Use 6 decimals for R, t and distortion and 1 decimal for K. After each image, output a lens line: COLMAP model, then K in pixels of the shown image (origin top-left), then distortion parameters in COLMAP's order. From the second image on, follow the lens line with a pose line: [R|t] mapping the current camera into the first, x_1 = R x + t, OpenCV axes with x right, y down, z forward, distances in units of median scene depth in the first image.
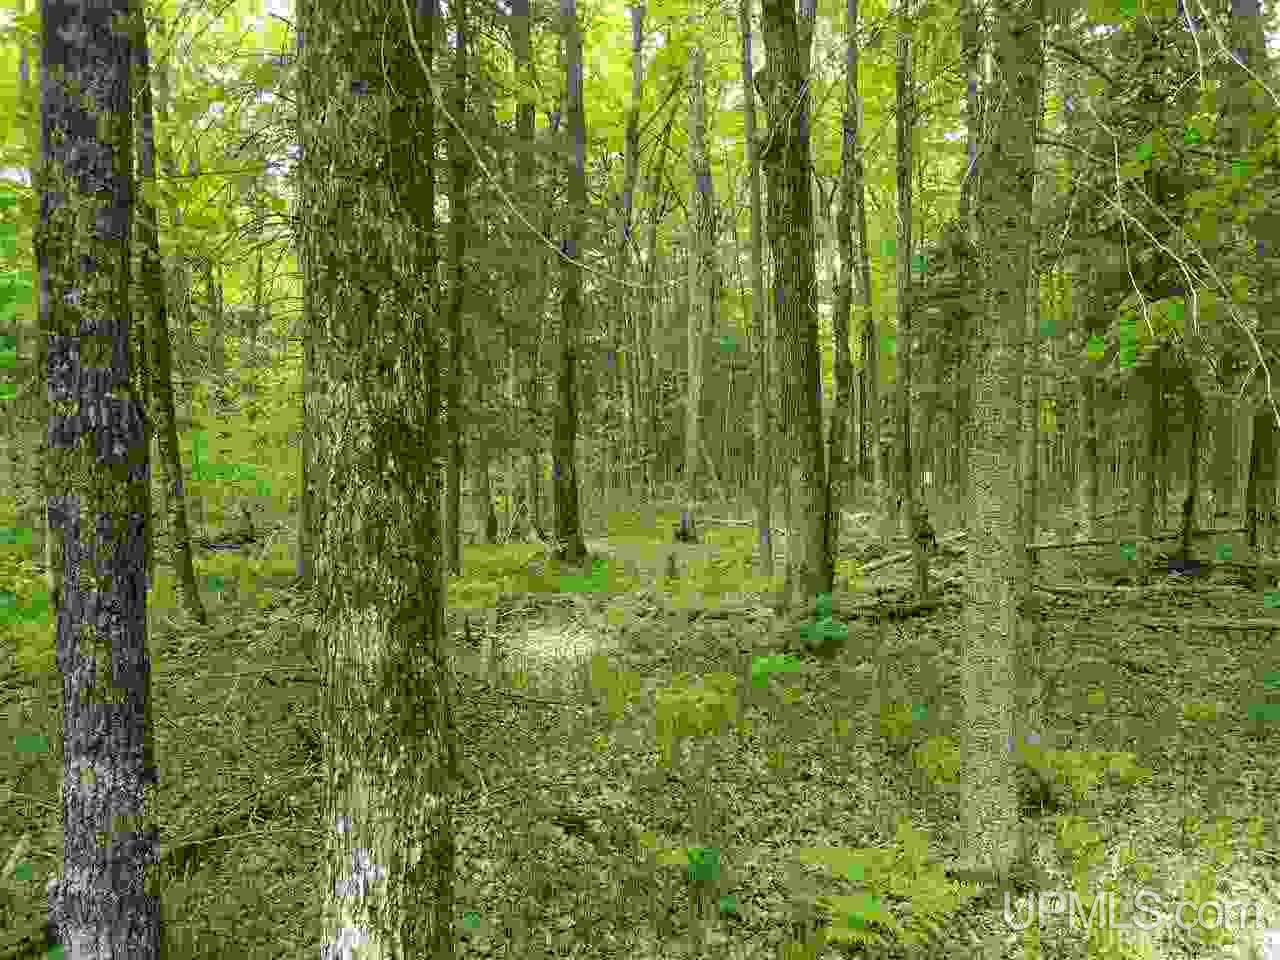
lens RADIAL K [[973.3, 0, 632.7], [0, 973.3, 486.7], [0, 0, 1]] dist [-0.010173, 0.017132]
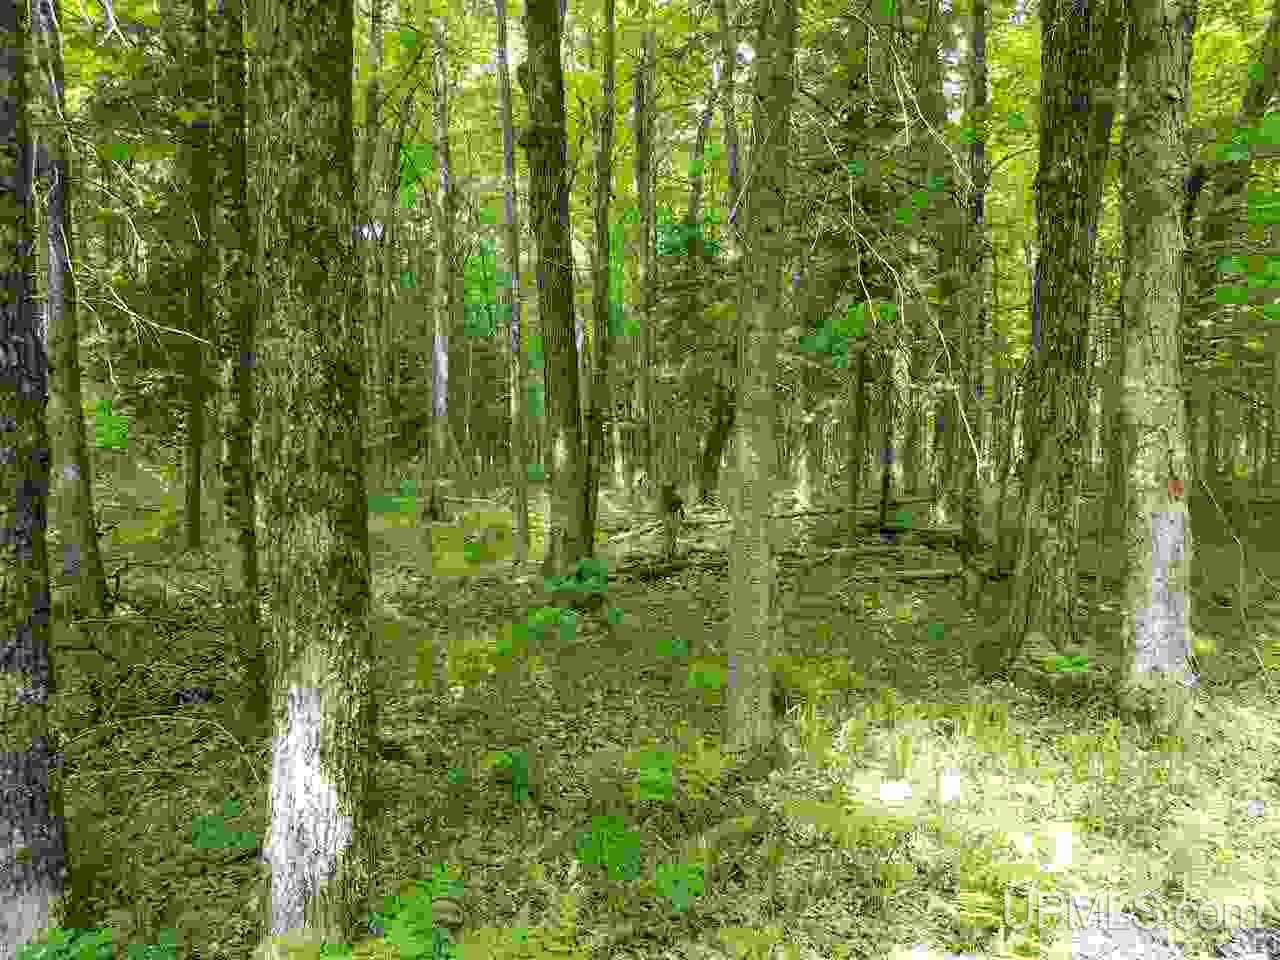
lens RADIAL K [[973.3, 0, 647.0], [0, 973.3, 477.1], [0, 0, 1]] dist [-0.010173, 0.017132]
pose [[0.960696, -0.001646, 0.277597, -0.204305], [-0.000598, 0.999968, 0.007996, 0.066810], [-0.277601, -0.007847, 0.960664, -0.306092]]
